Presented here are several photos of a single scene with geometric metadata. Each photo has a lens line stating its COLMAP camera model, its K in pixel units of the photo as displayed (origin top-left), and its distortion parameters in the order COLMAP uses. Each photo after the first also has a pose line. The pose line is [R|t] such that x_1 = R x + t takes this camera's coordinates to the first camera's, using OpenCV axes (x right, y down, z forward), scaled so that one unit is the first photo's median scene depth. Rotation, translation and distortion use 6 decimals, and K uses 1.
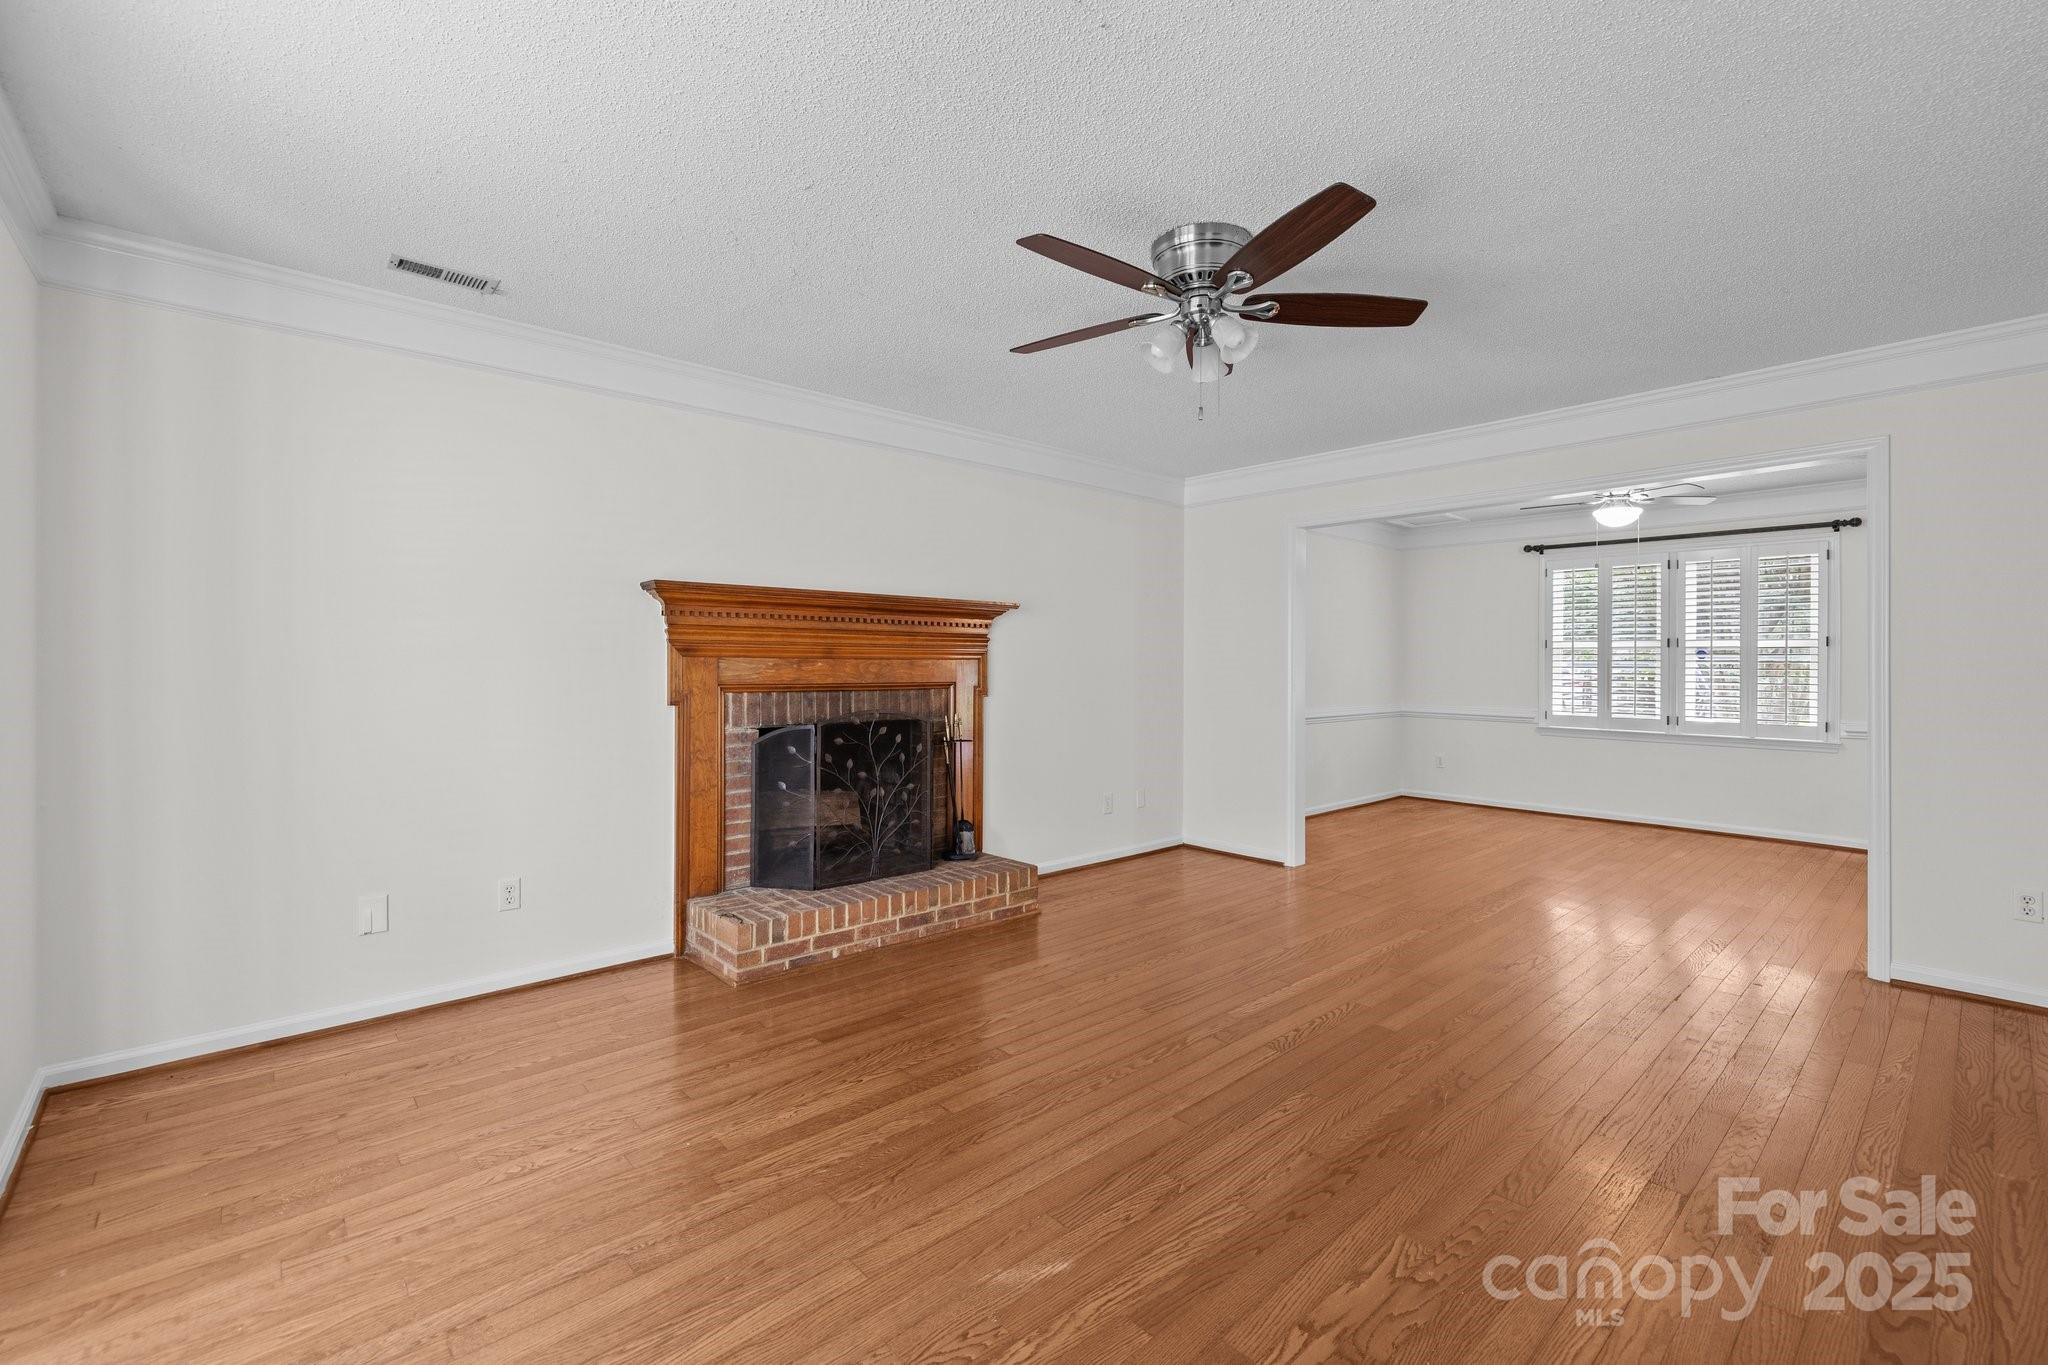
lens RADIAL K [[864.9, 0, 1006.2], [0, 864.9, 664.7], [0, 0, 1]] dist [0.000011, 0.000940]
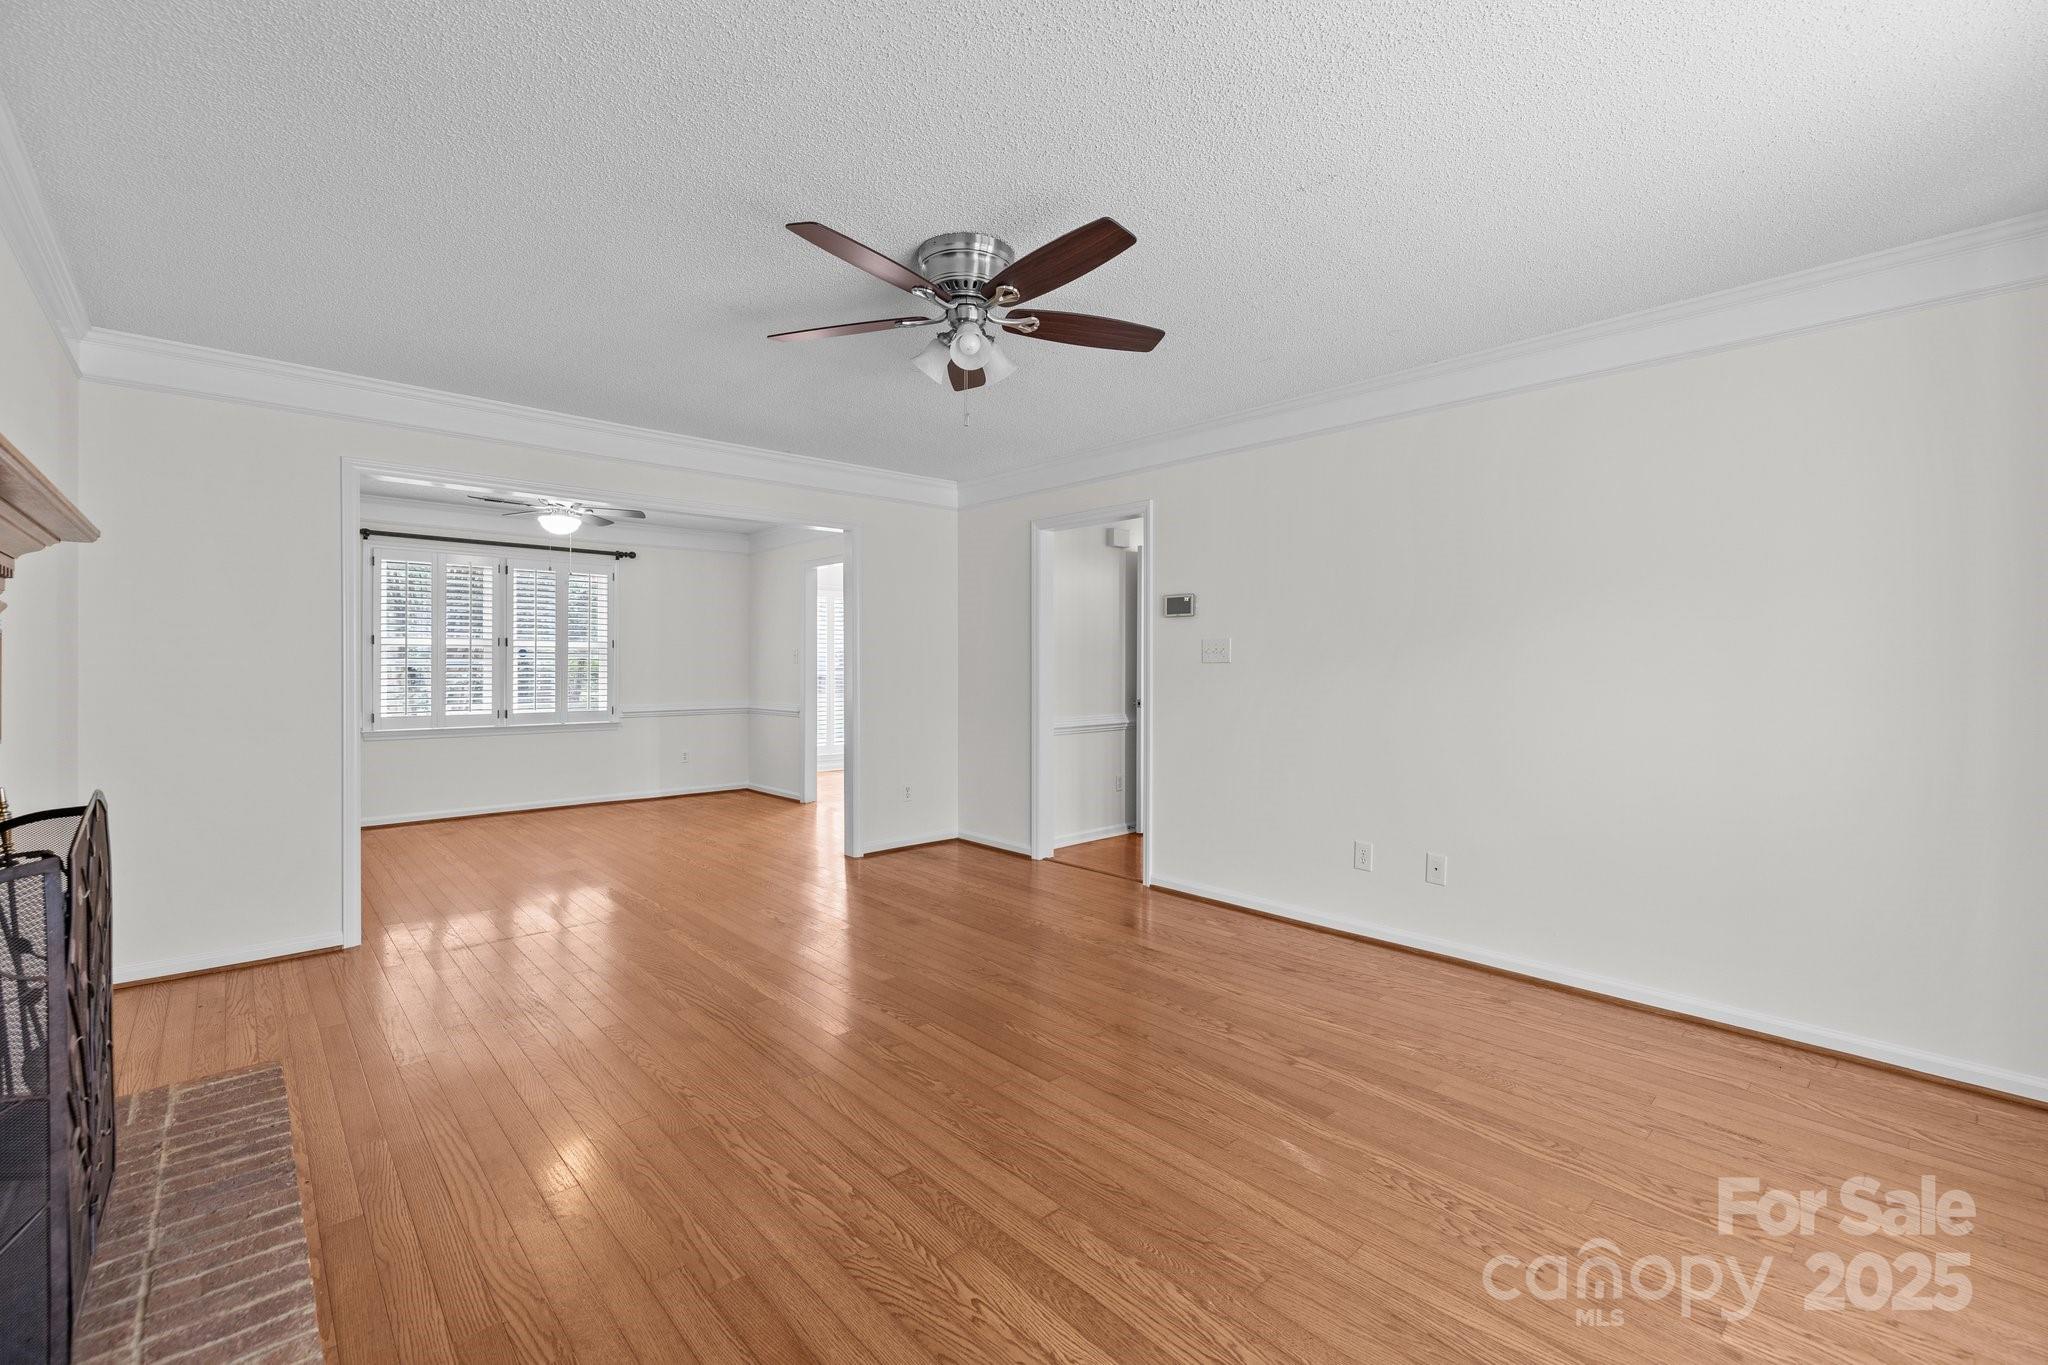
lens RADIAL K [[864.9, 0, 1012.7], [0, 864.9, 670.0], [0, 0, 1]] dist [0.000011, 0.000940]
pose [[-0.012521, -0.010755, 0.999864, -0.367899], [-0.001308, 0.999941, 0.010740, -0.003270], [-0.999921, -0.001173, -0.012534, 0.437974]]
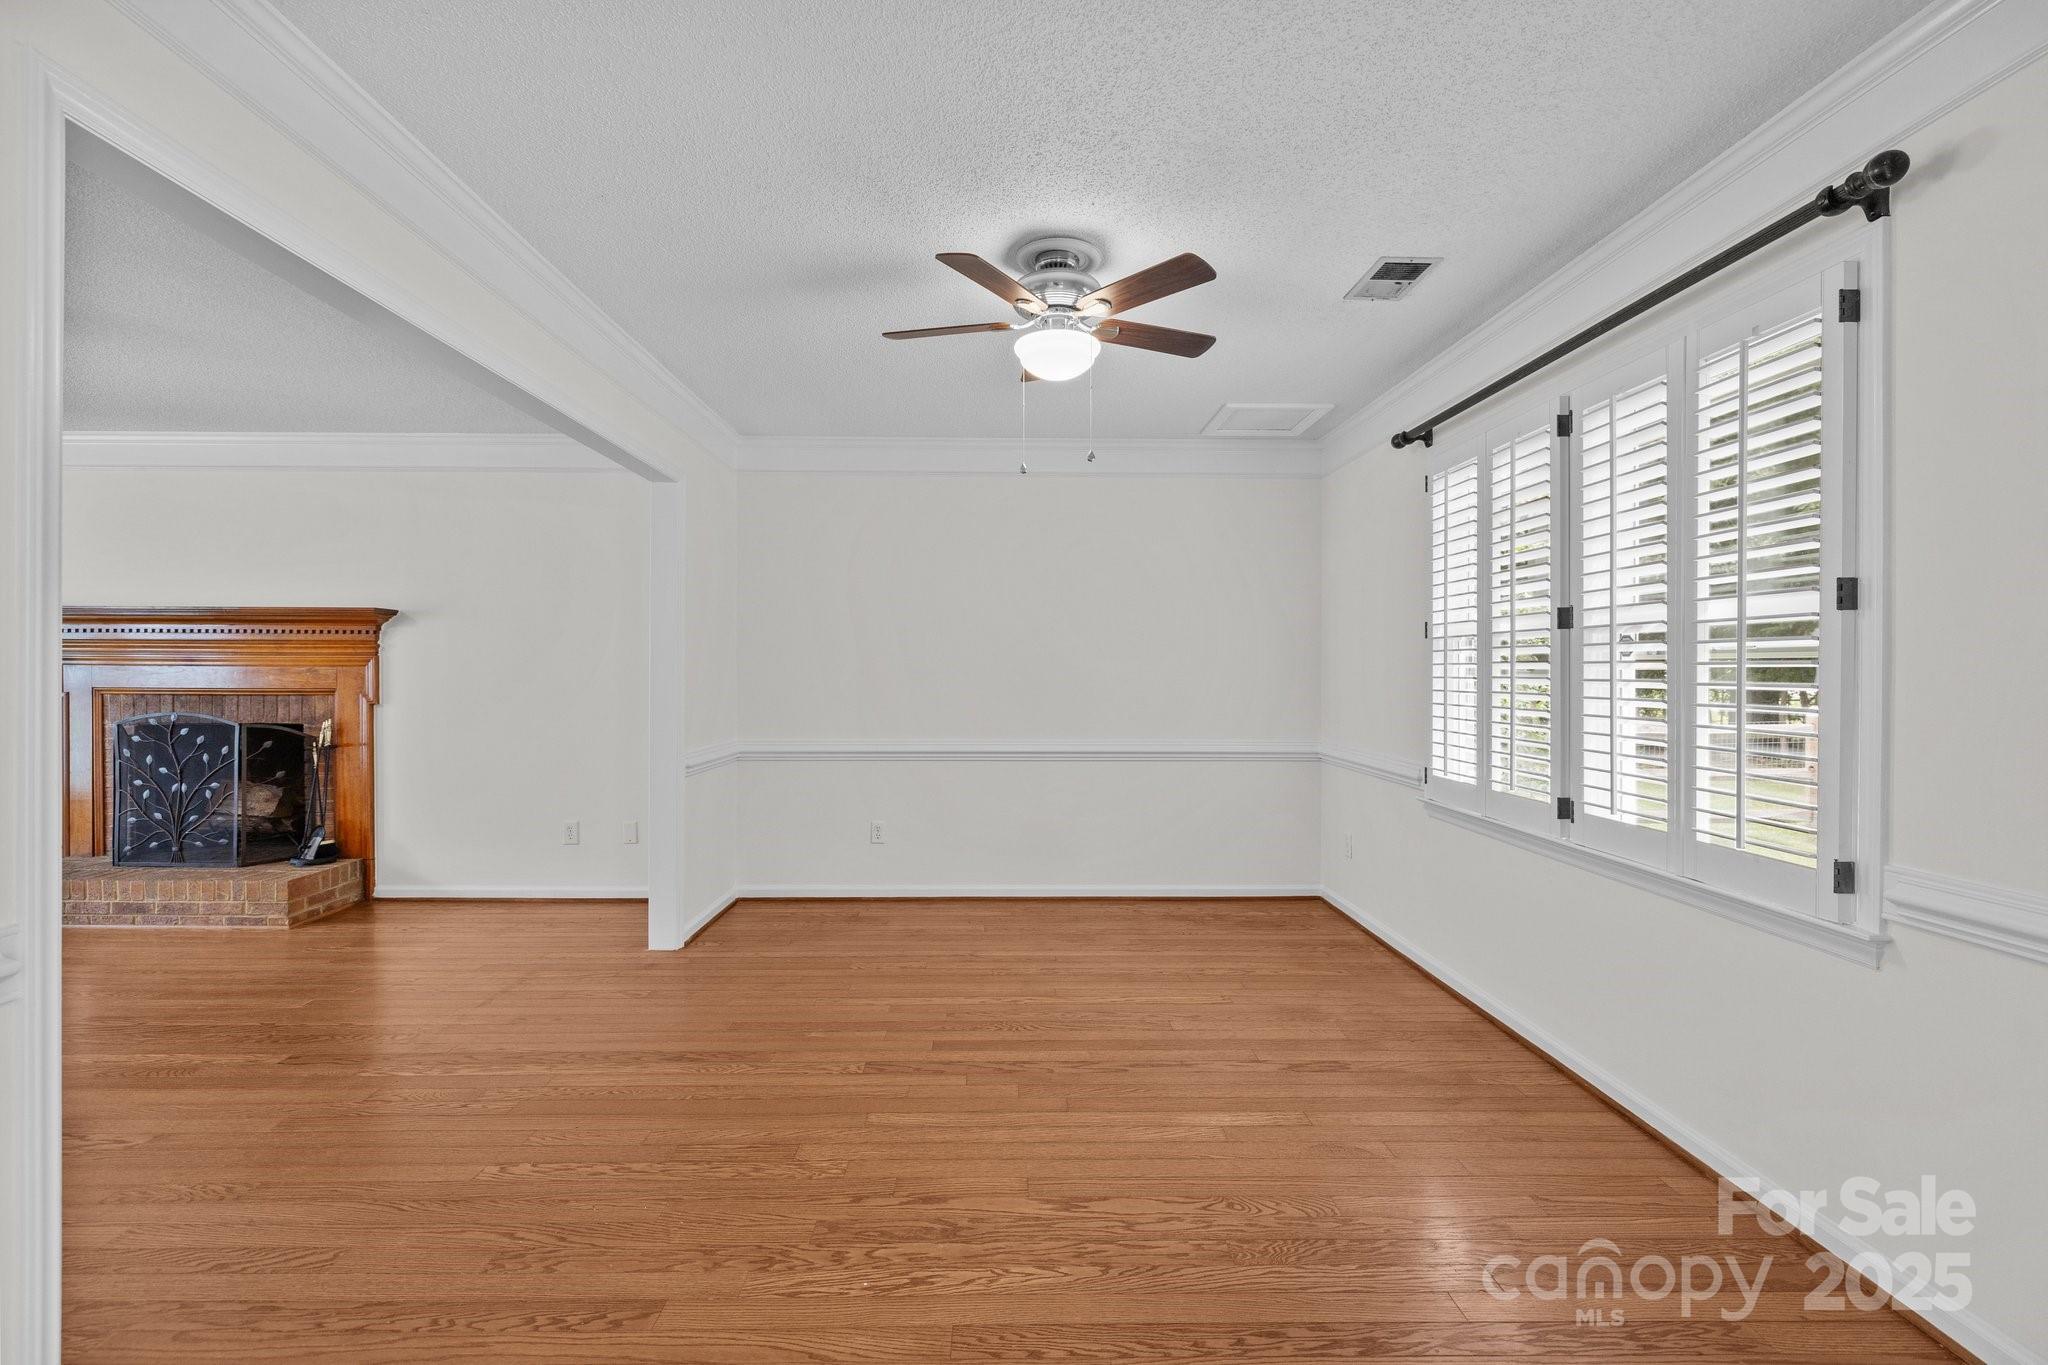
lens RADIAL K [[864.9, 0, 1001.6], [0, 864.9, 676.3], [0, 0, 1]] dist [0.000011, 0.000940]
pose [[0.756458, 0.003245, -0.654034, 0.968097], [-0.000749, 0.999991, 0.004095, 0.000952], [0.654042, -0.002608, 0.756454, 0.607717]]
